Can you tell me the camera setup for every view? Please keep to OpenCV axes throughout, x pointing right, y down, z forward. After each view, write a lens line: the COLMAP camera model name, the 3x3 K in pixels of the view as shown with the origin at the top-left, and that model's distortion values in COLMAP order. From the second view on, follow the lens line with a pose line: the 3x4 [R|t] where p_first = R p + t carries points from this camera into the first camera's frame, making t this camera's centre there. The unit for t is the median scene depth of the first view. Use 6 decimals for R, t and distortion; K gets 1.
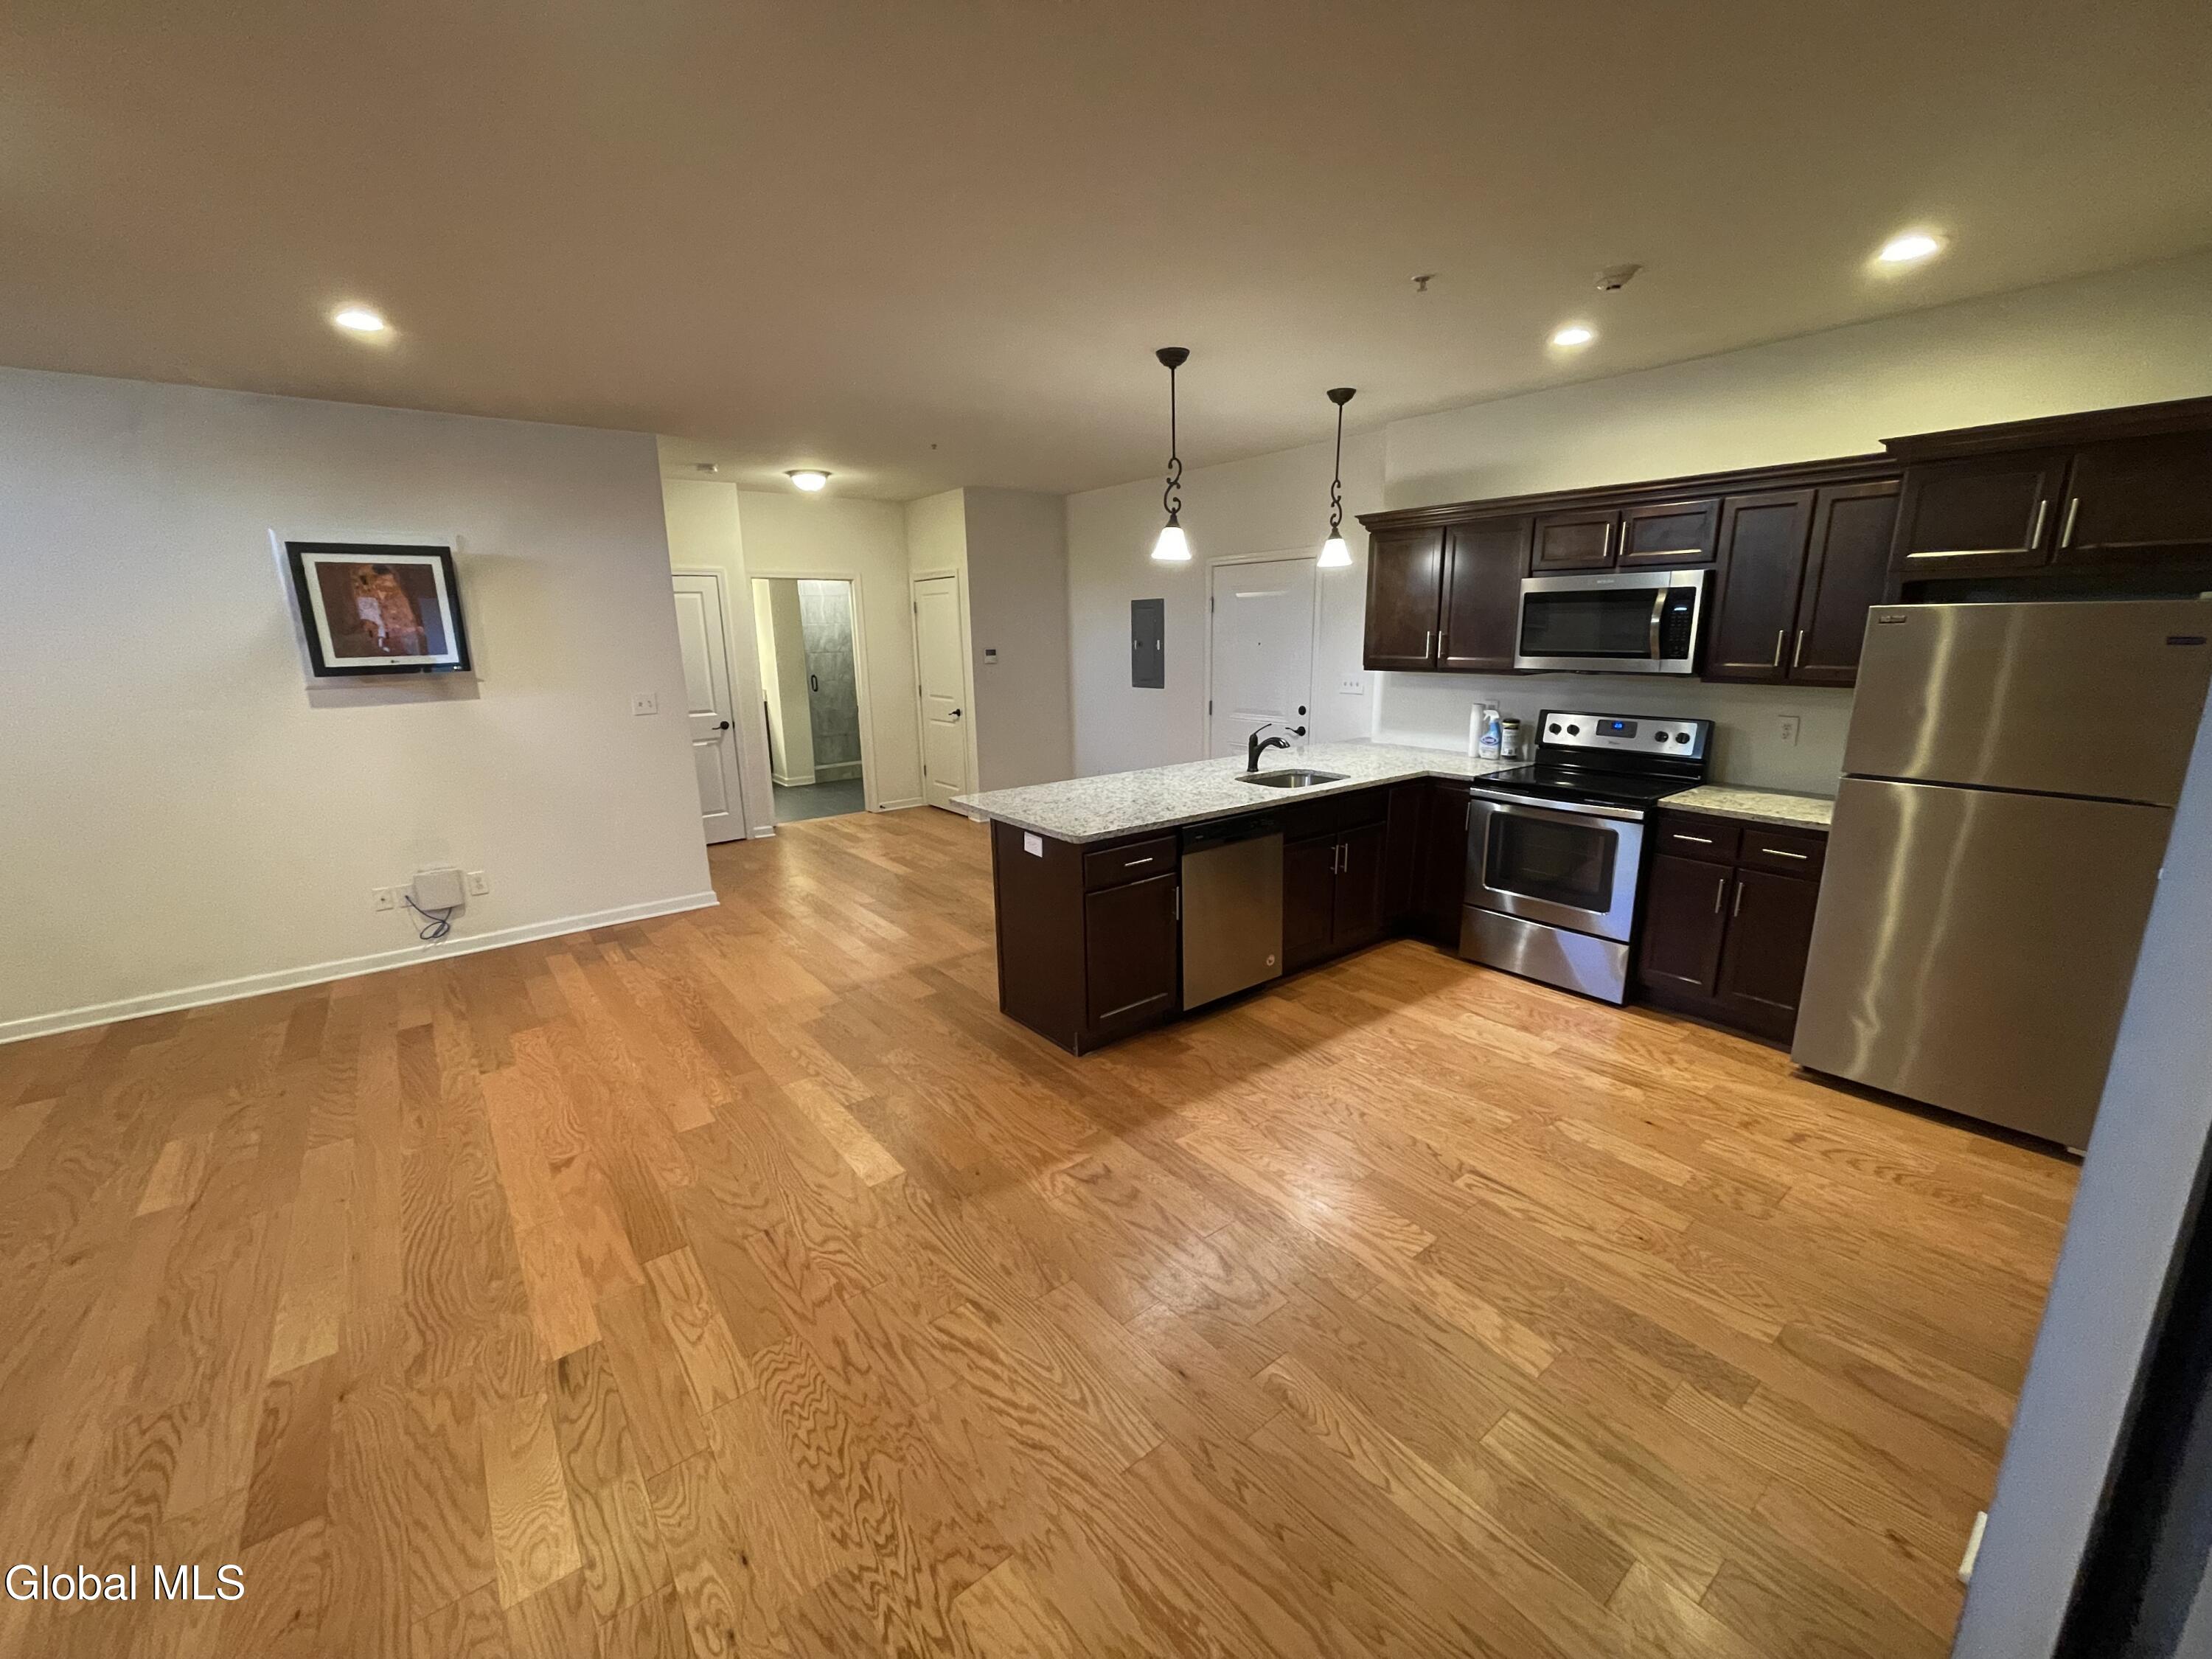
lens RADIAL K [[890.8, 0, 1092.2], [0, 890.8, 833.2], [0, 0, 1]] dist [-0.004527, 0.001549]
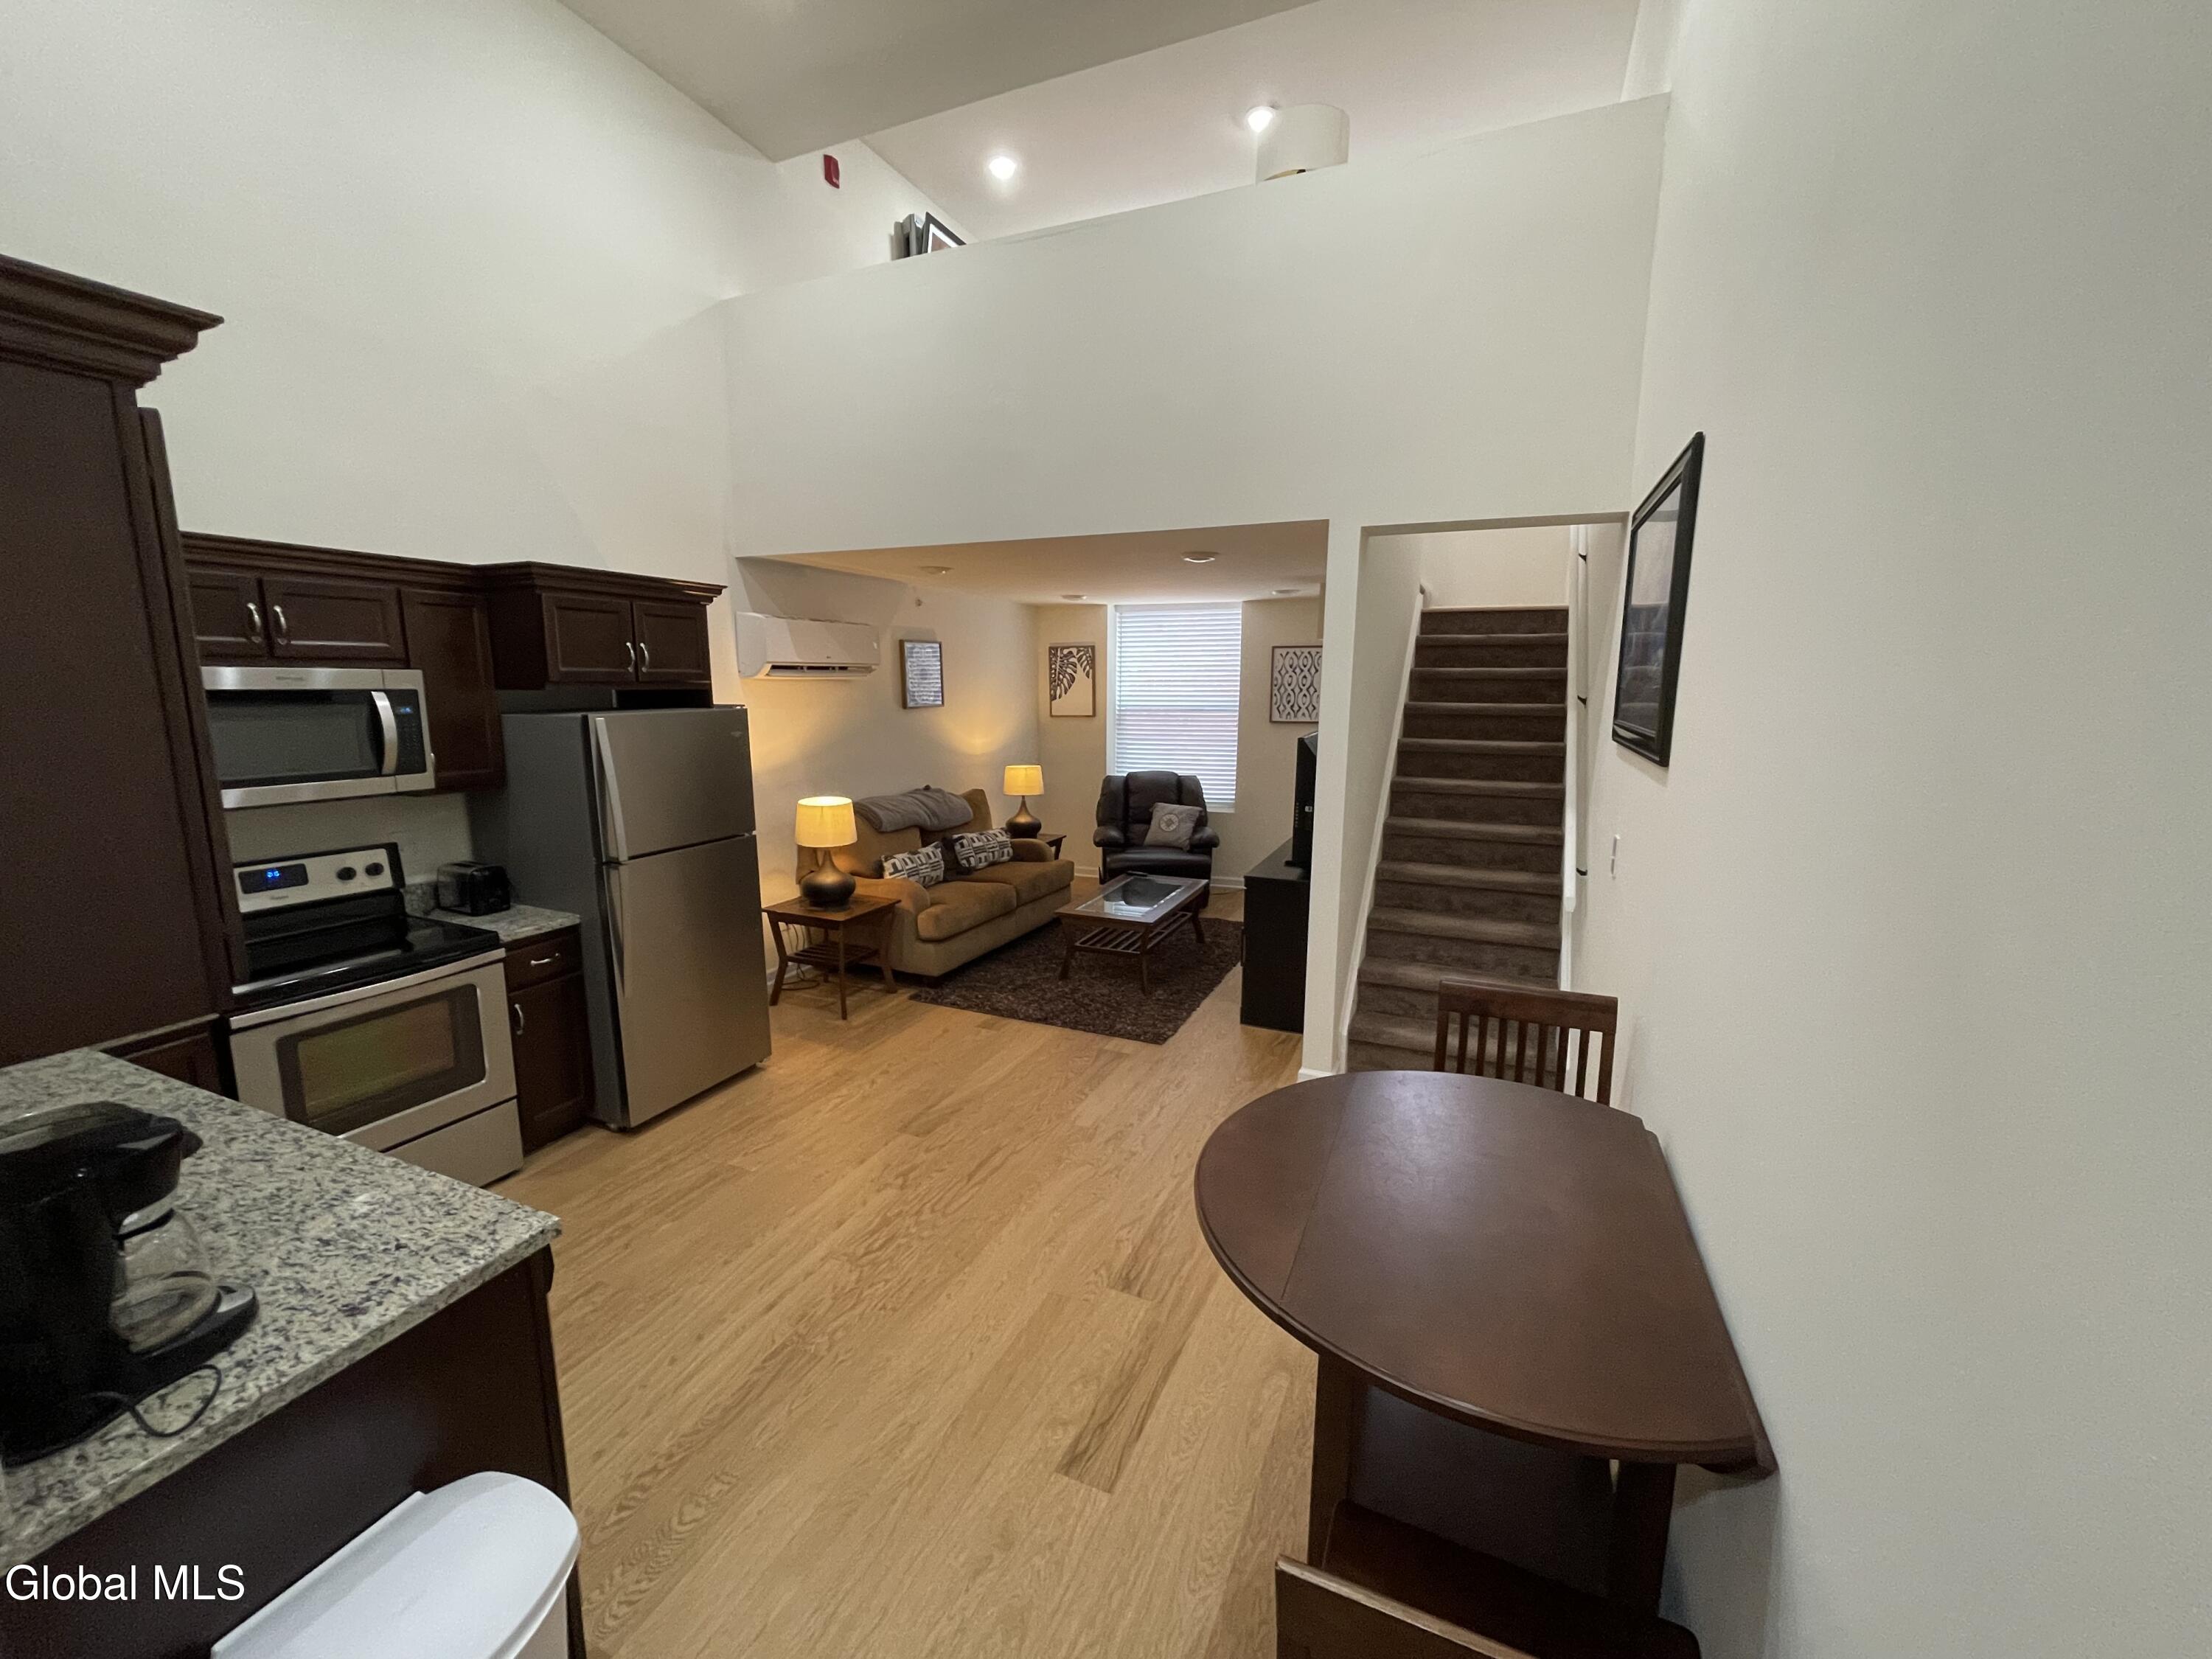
lens RADIAL K [[890.8, 0, 1102.1], [0, 890.8, 830.8], [0, 0, 1]] dist [-0.004527, 0.001549]
pose [[-0.471610, -0.126331, 0.872711, -0.355681], [0.198979, 0.948913, 0.244890, -0.207370], [-0.859064, 0.289144, -0.422380, 0.763889]]
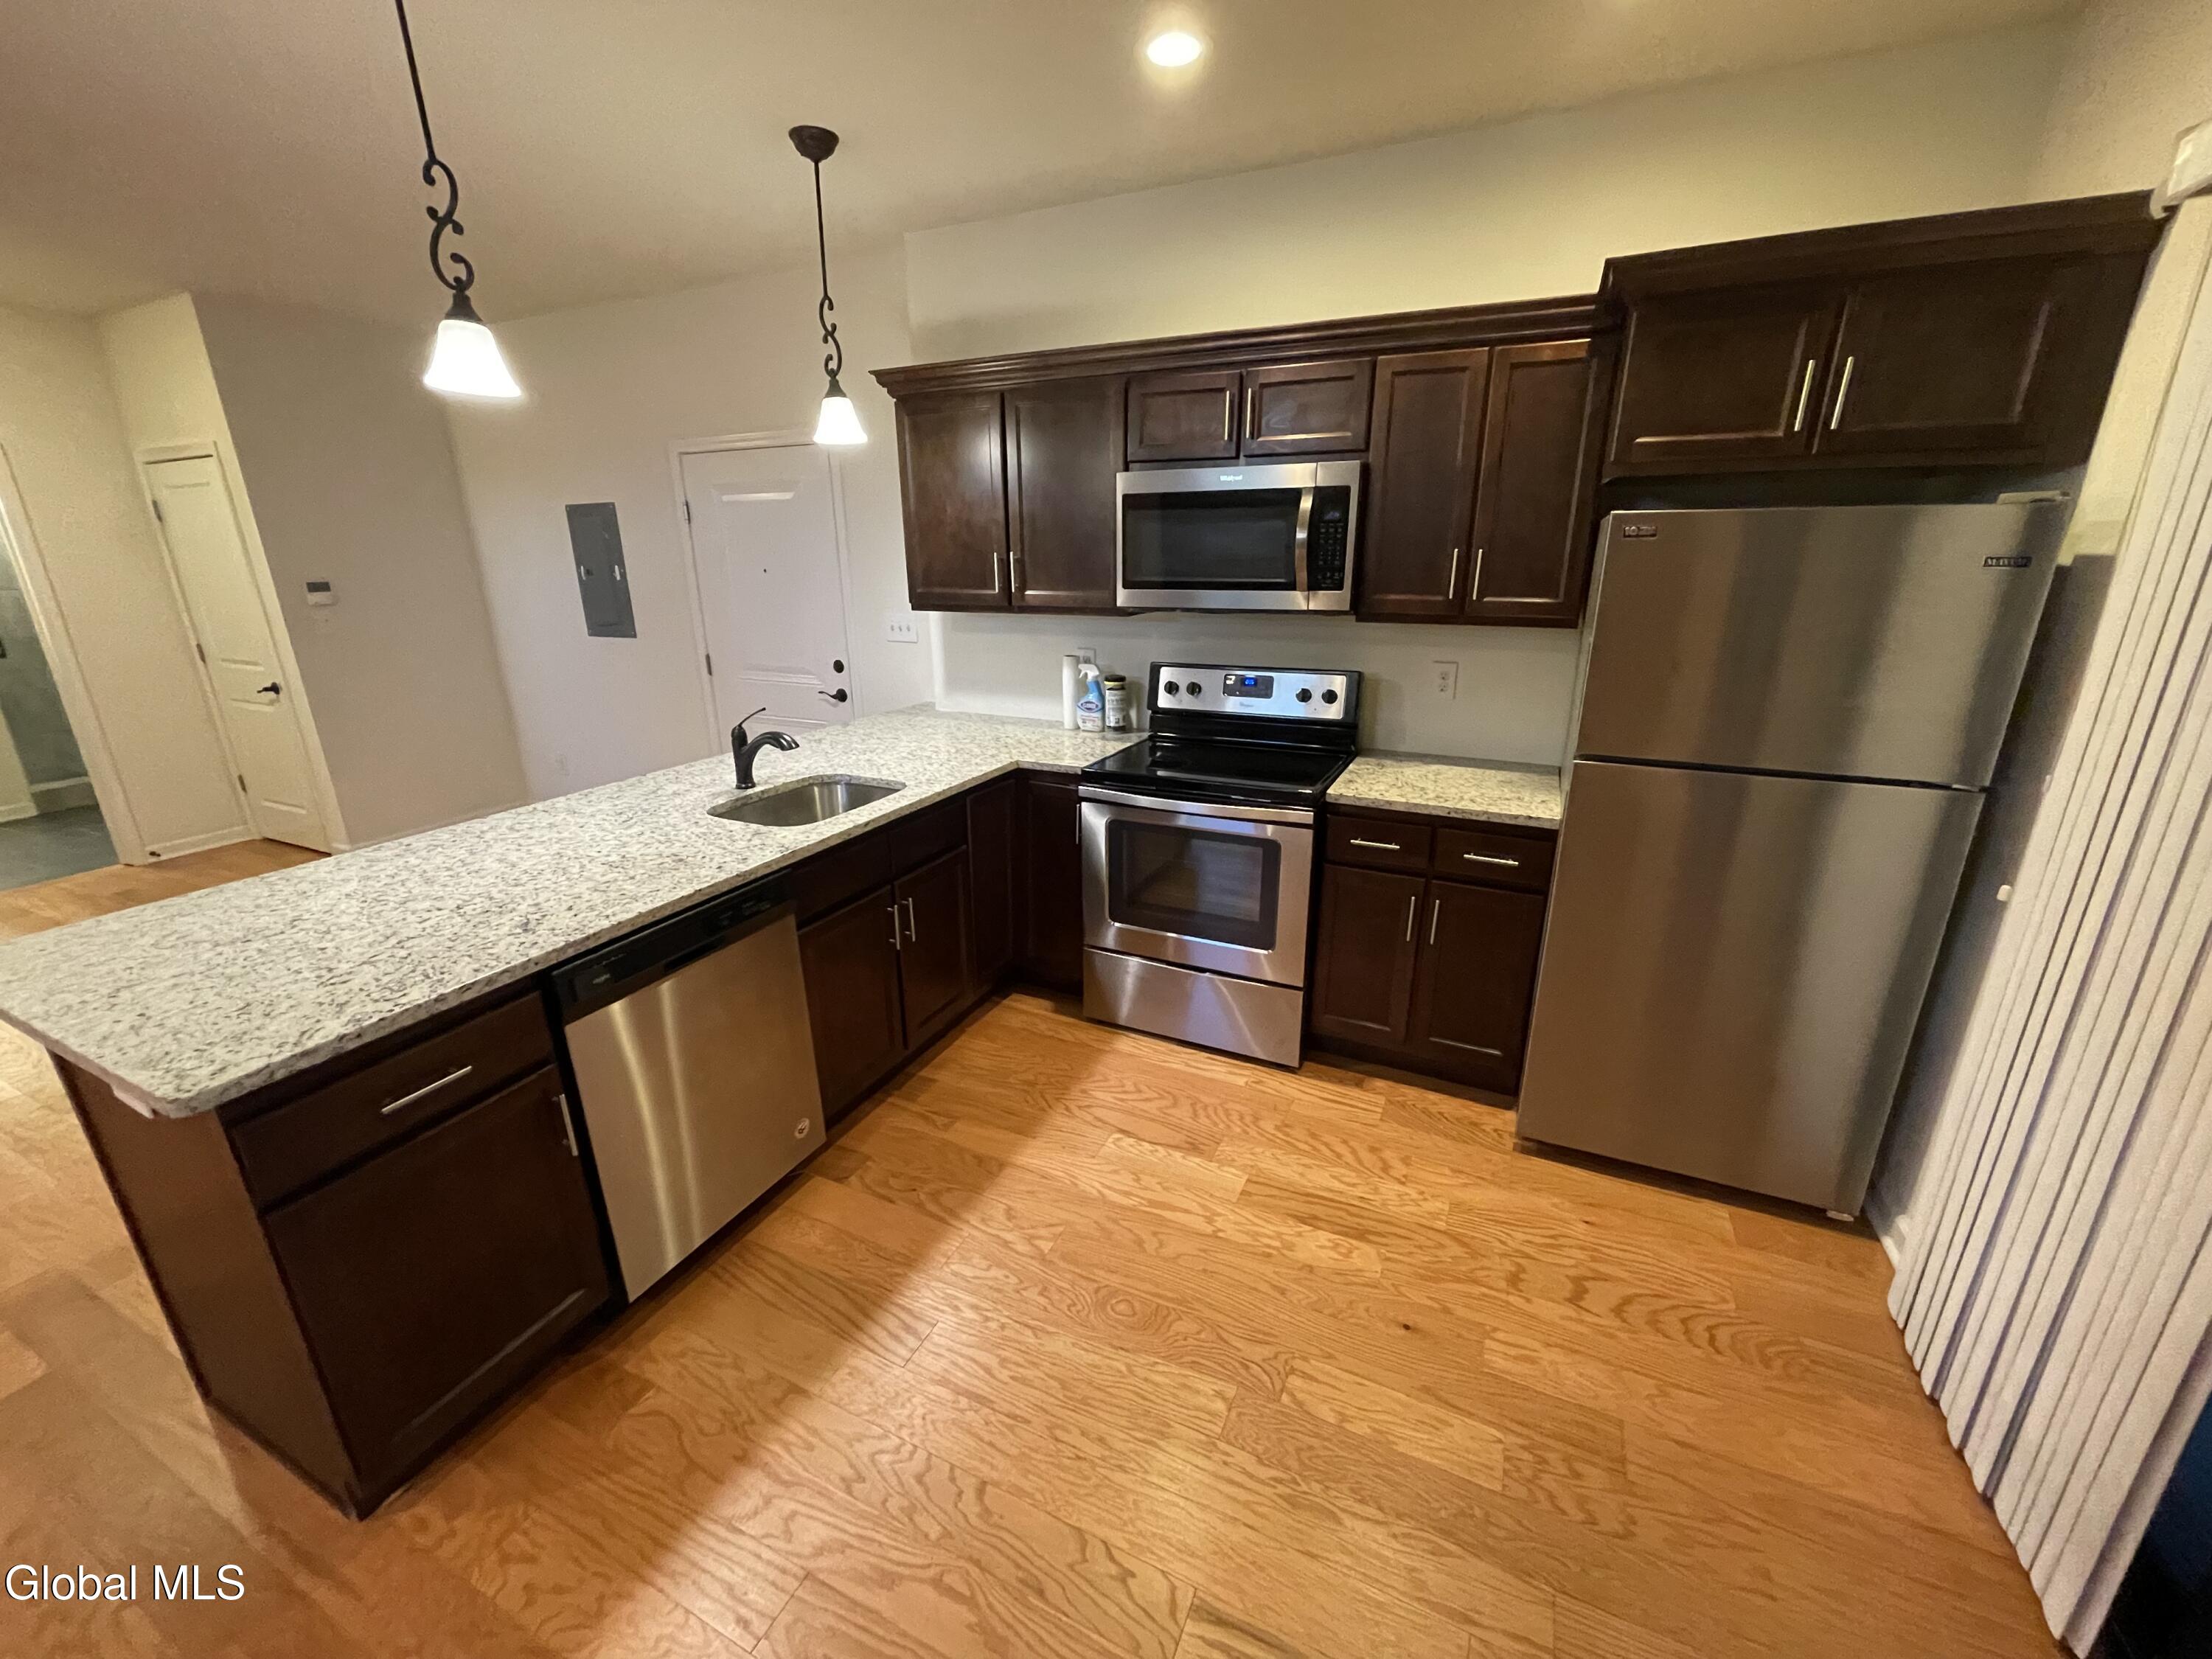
lens RADIAL K [[890.8, 0, 1090.9], [0, 890.8, 825.1], [0, 0, 1]] dist [-0.004527, 0.001549]
pose [[0.894390, -0.126887, 0.428914, 0.146733], [0.096683, 0.991092, 0.091590, -0.087774], [-0.436715, -0.040448, 0.898690, 0.408208]]
